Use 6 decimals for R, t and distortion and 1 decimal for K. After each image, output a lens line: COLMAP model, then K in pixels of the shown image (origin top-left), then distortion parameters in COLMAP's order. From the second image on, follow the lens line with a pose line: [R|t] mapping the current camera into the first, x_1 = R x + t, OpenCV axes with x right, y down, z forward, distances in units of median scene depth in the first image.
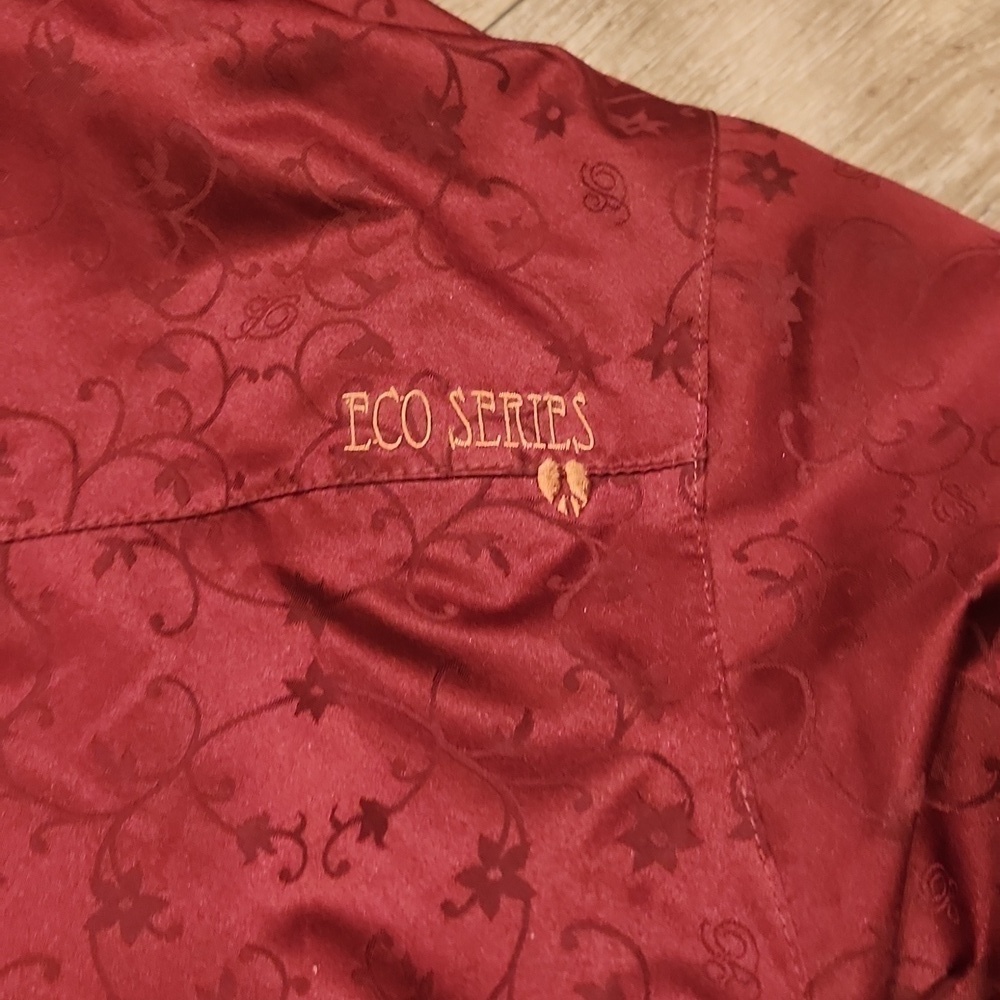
lens RADIAL K [[1406.2, 0, 501.7], [0, 1406.2, 483.0], [0, 0, 1]] dist [0.032155, 0.014984]
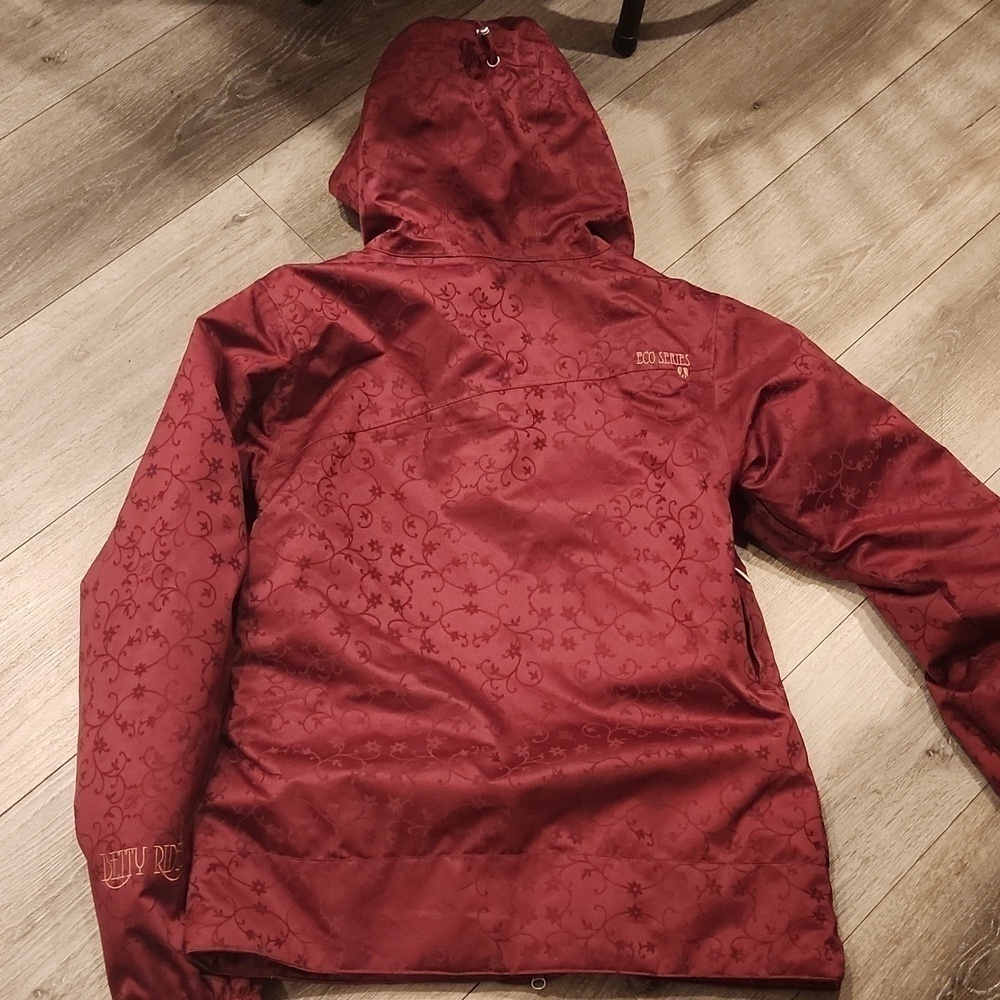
lens RADIAL K [[1406.2, 0, 501.7], [0, 1406.2, 483.0], [0, 0, 1]] dist [0.032155, 0.014984]
pose [[0.996130, 0.017052, -0.086222, -0.145155], [-0.026557, 0.993541, -0.110324, 0.888214], [0.083784, 0.112187, 0.990149, -3.599756]]
